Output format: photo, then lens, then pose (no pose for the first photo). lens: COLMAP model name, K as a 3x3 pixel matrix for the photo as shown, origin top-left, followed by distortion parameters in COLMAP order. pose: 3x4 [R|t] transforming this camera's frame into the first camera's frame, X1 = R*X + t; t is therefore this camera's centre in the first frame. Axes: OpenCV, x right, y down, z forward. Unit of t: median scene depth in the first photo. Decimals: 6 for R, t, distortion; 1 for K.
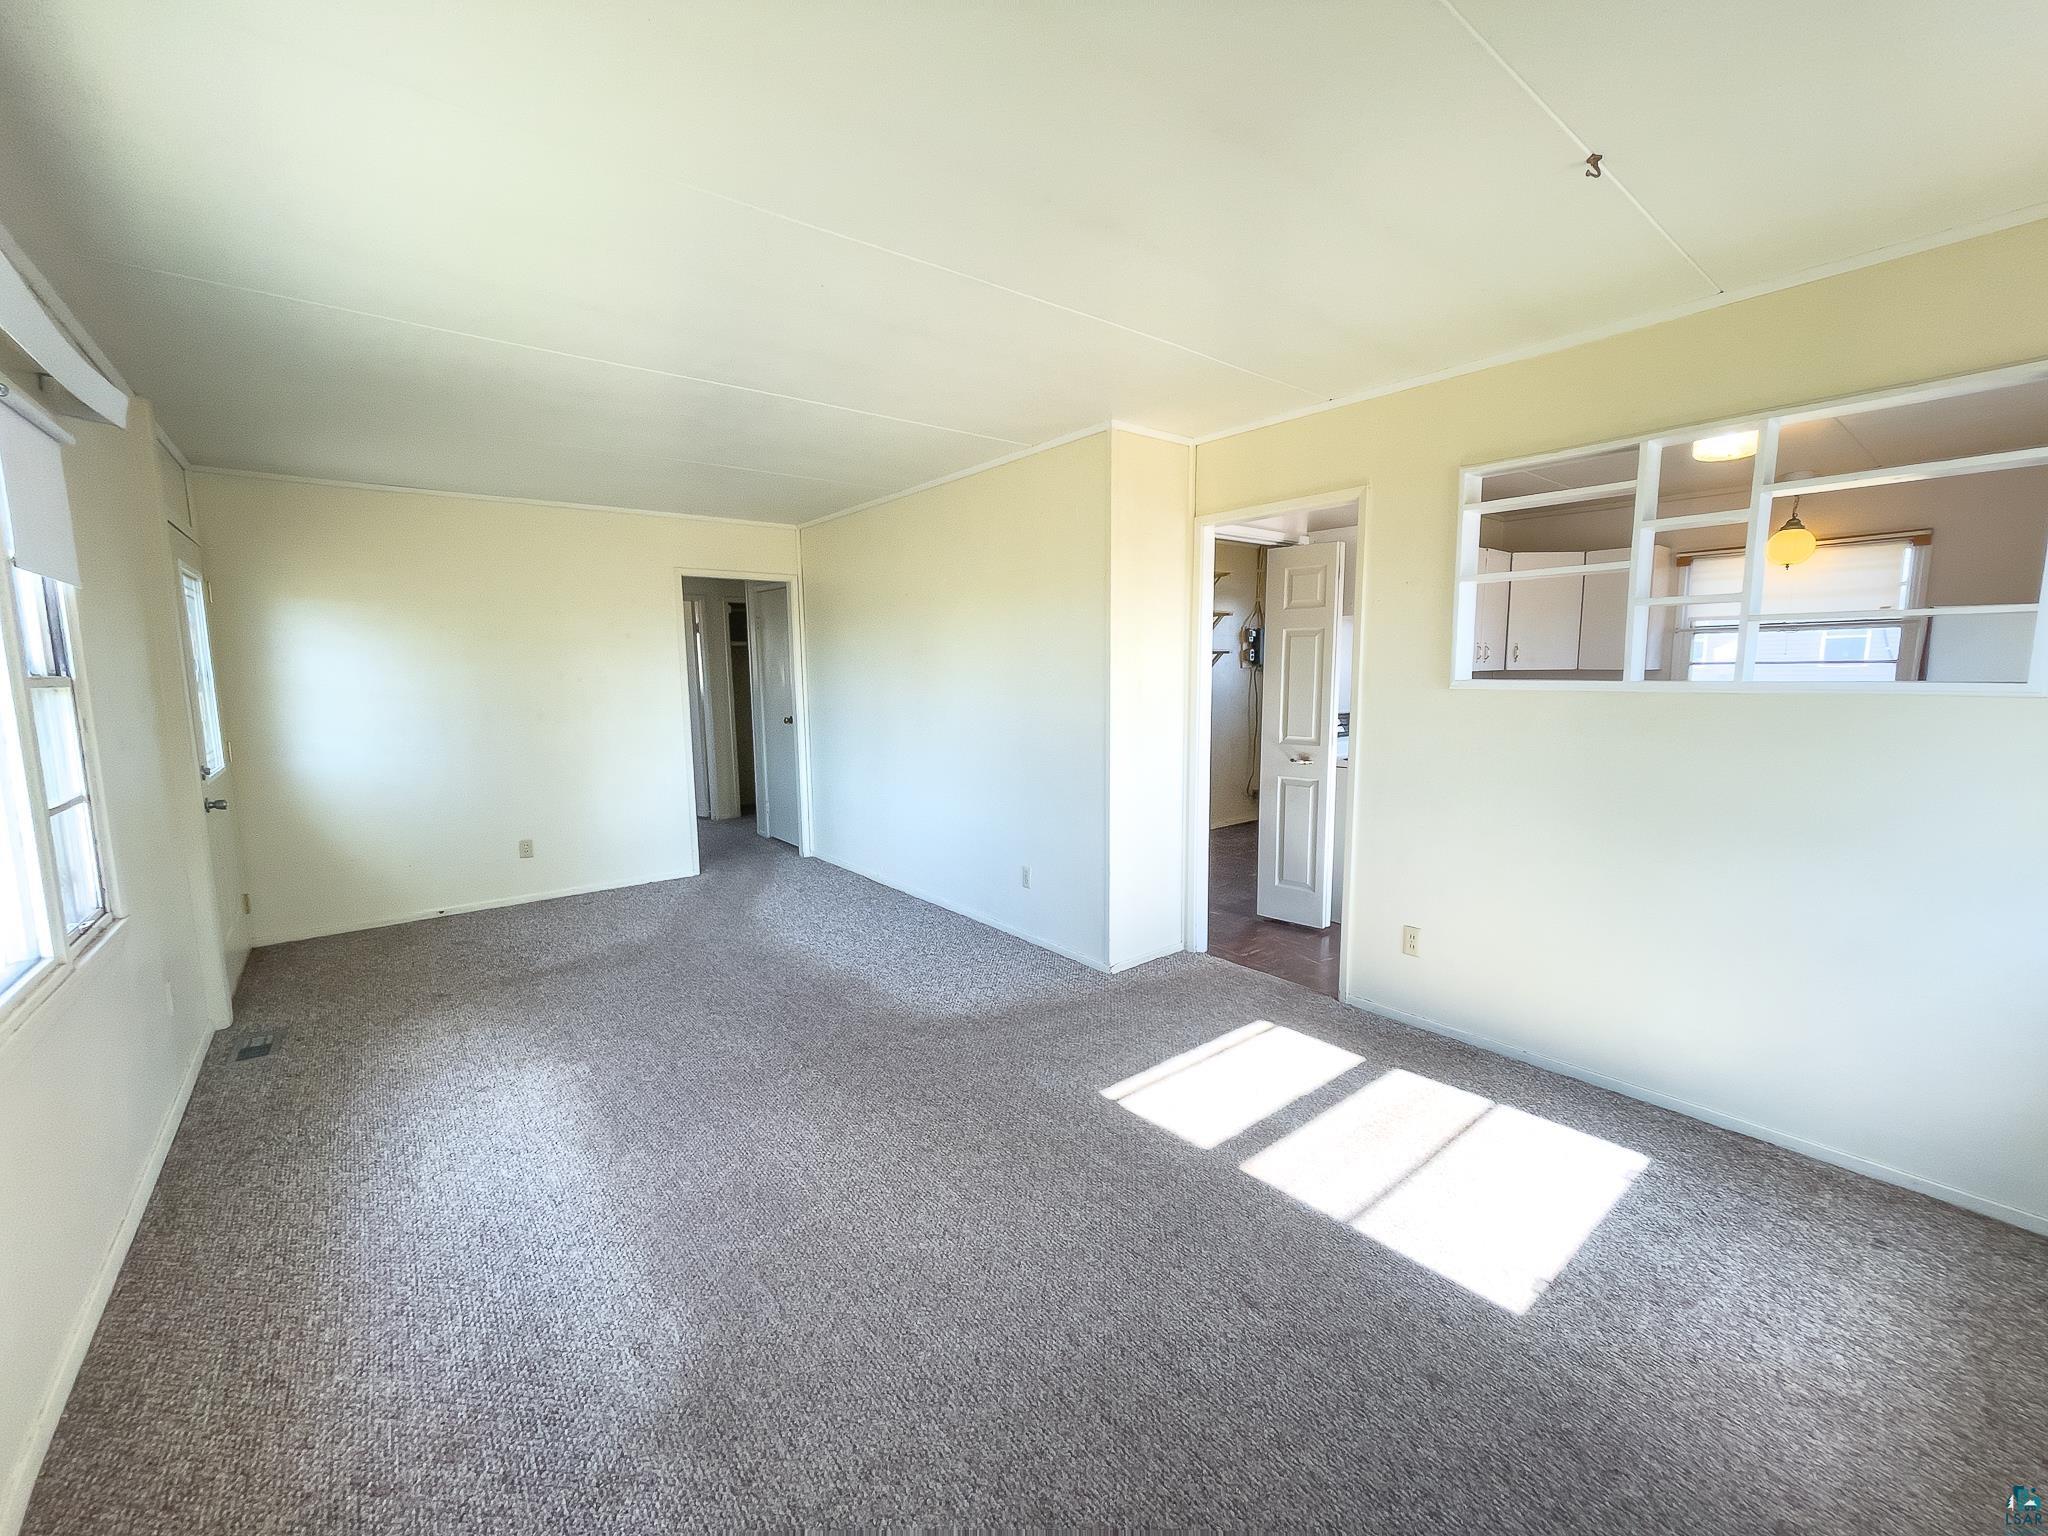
lens RADIAL K [[831.9, 0, 1019.8], [0, 831.9, 771.2], [0, 0, 1]] dist [-0.003083, 0.004304]
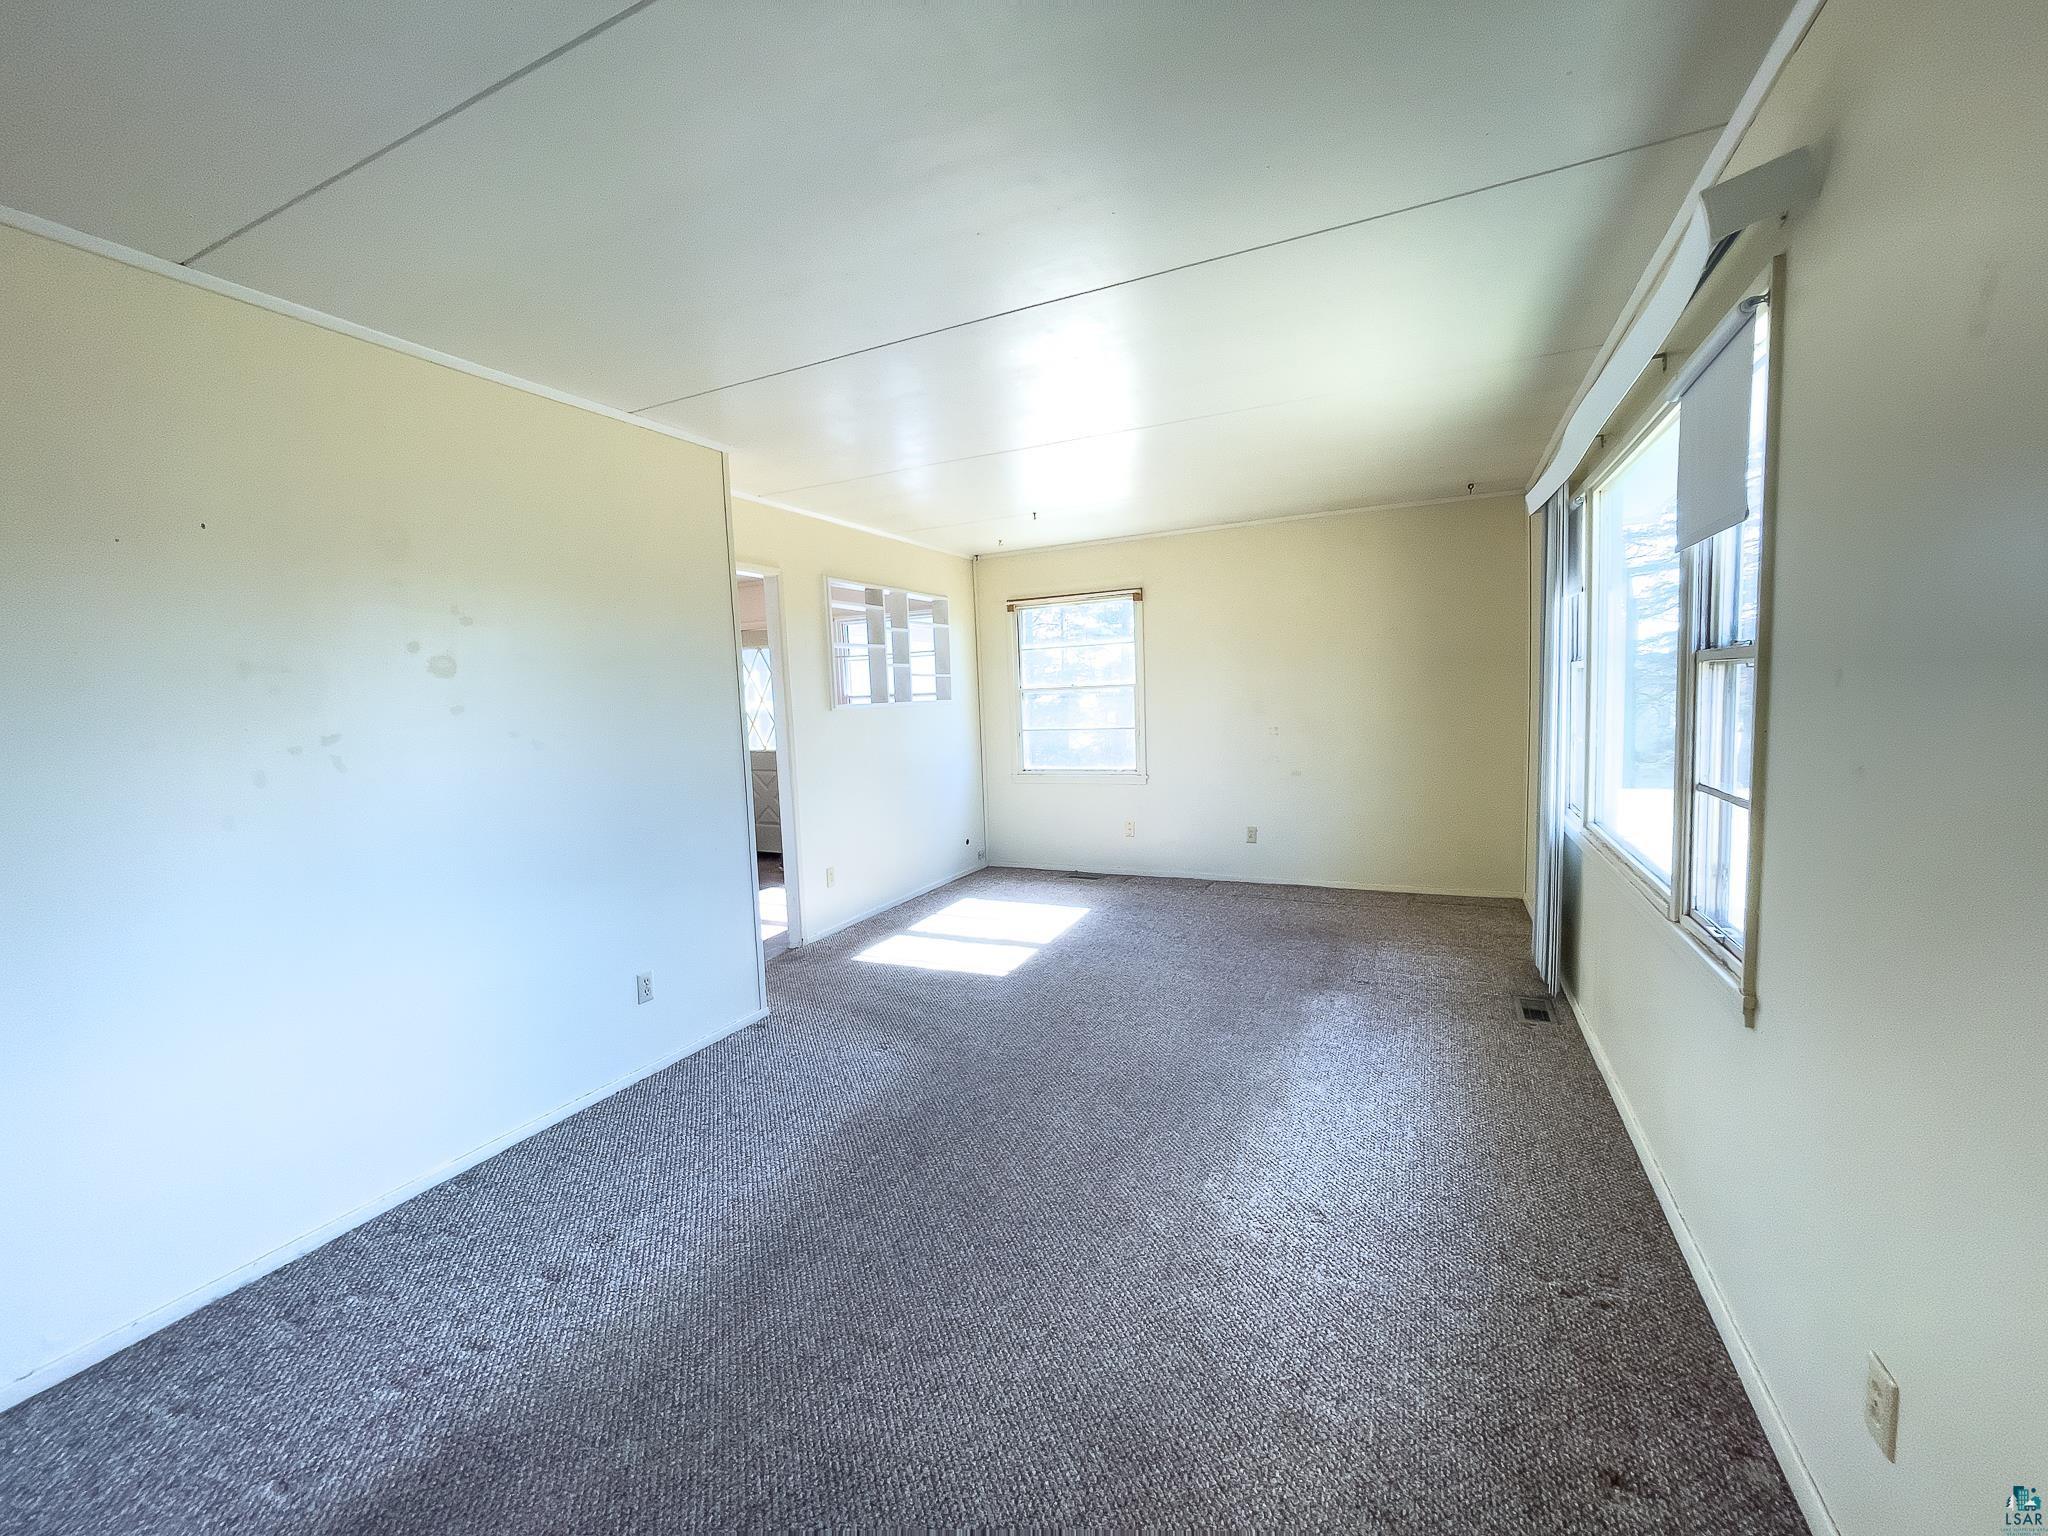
lens RADIAL K [[831.9, 0, 1019.8], [0, 831.9, 771.2], [0, 0, 1]] dist [-0.003083, 0.004304]
pose [[-0.431842, -0.059729, 0.899969, -1.221483], [0.152488, 0.978607, 0.138118, -0.165783], [-0.888966, 0.196880, -0.413496, 1.529392]]
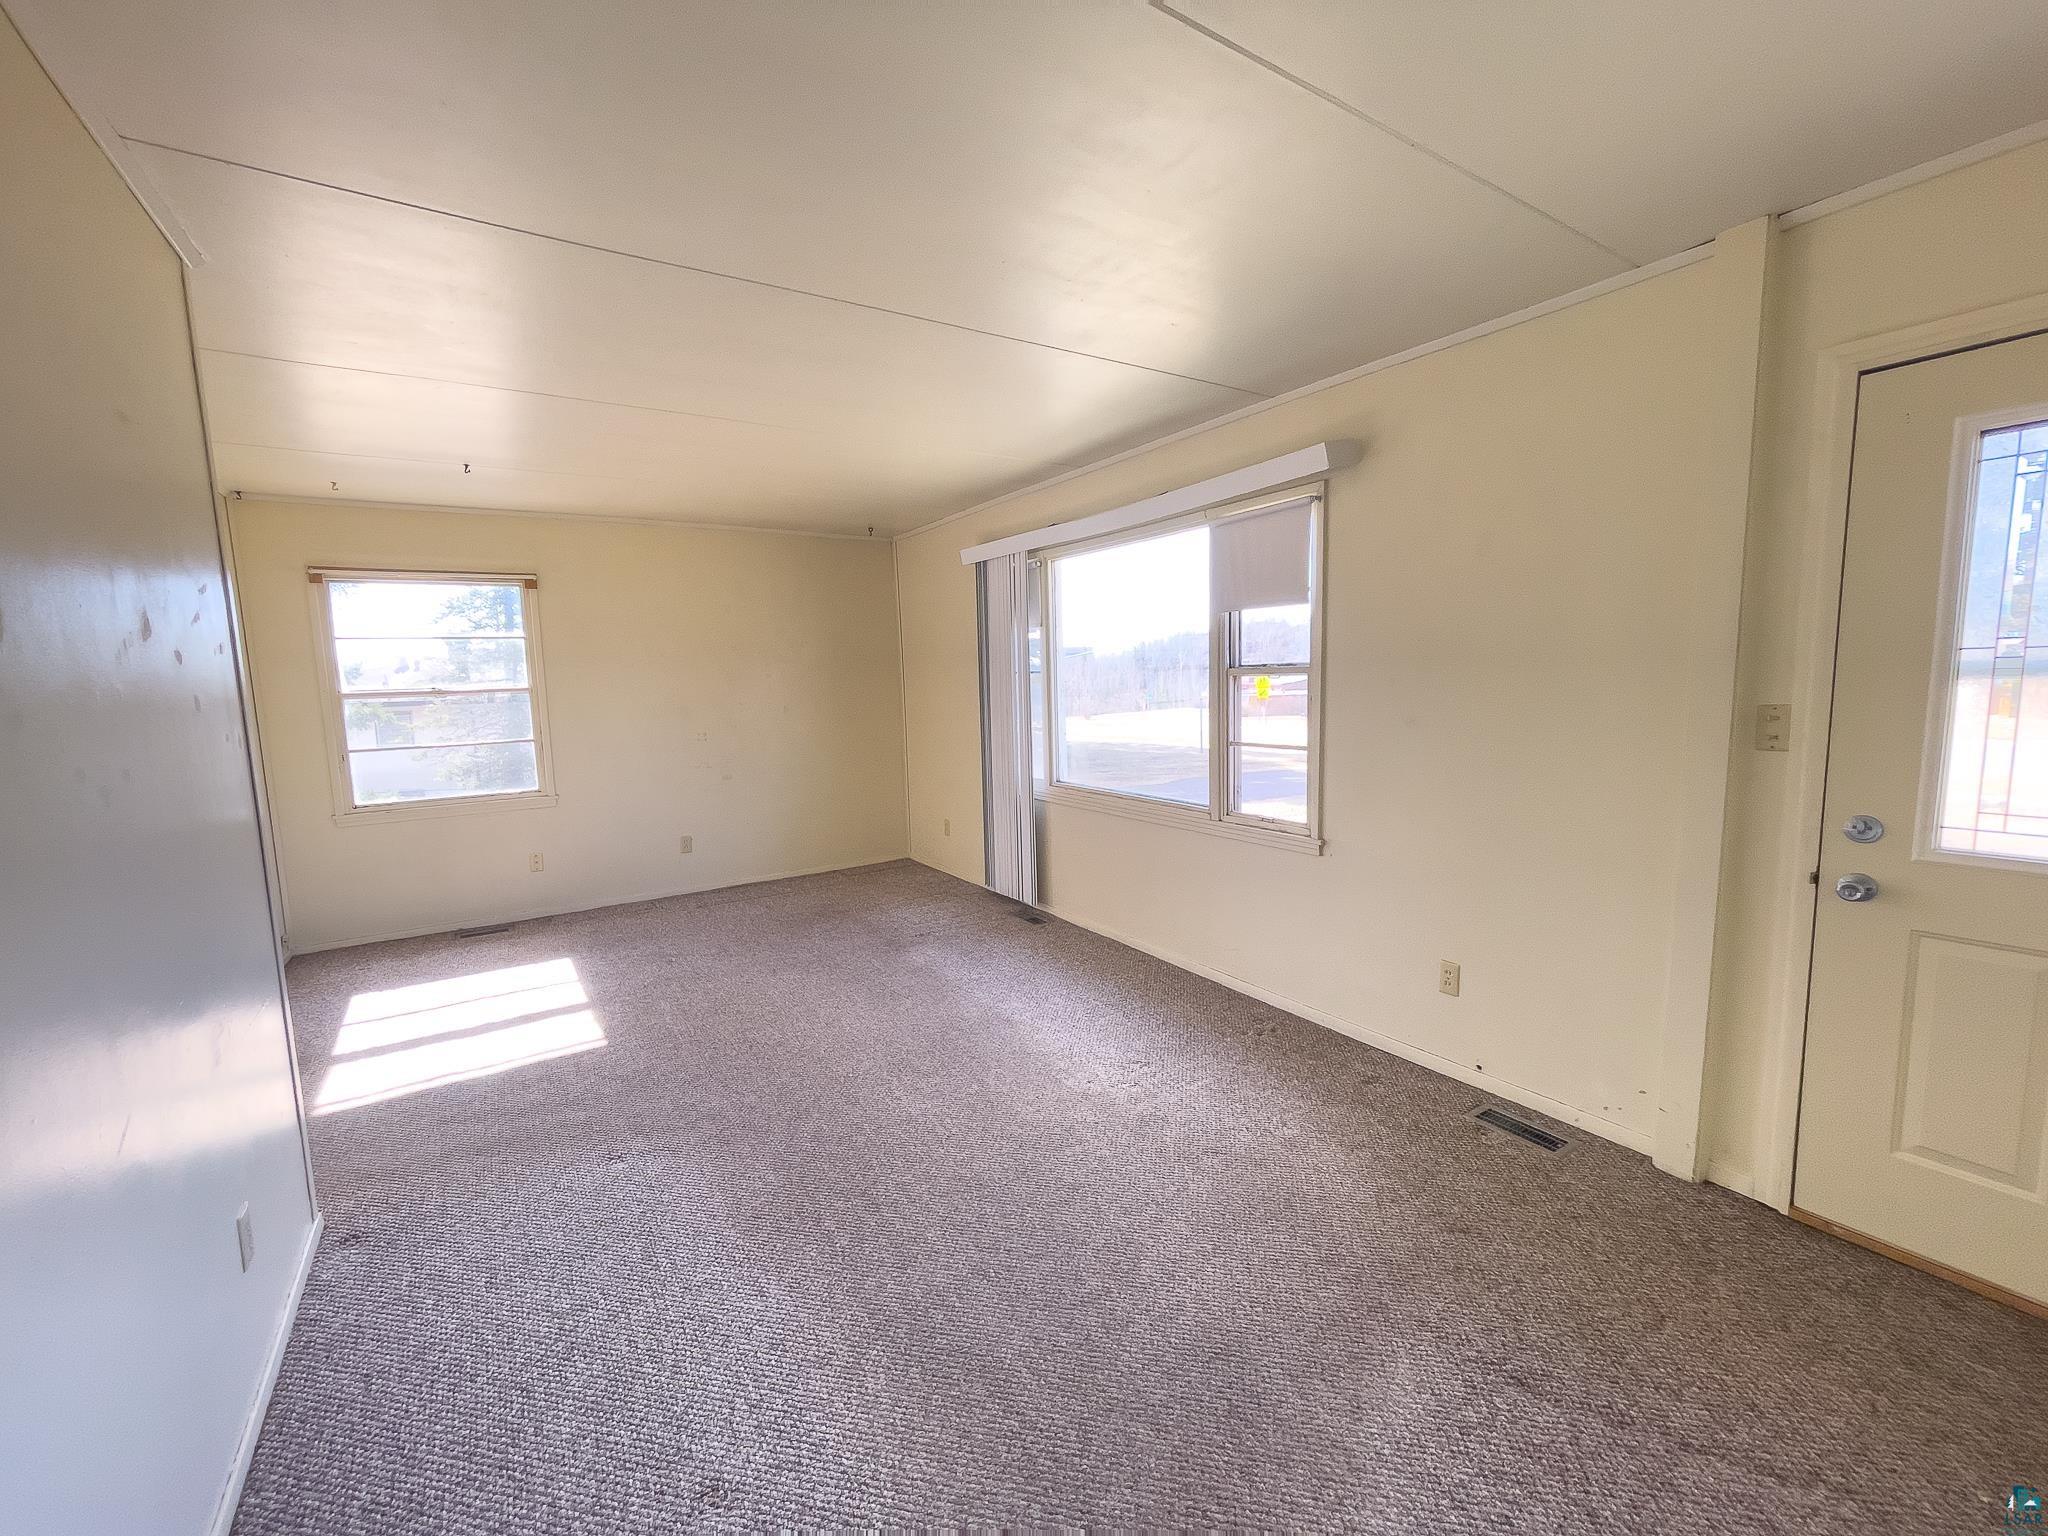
lens RADIAL K [[831.9, 0, 1019.8], [0, 831.9, 771.2], [0, 0, 1]] dist [-0.003083, 0.004304]
pose [[-0.994465, 0.023108, 0.102494, -0.622167], [0.046824, 0.970758, 0.235449, -0.246199], [-0.094056, 0.238945, -0.966467, 2.027401]]
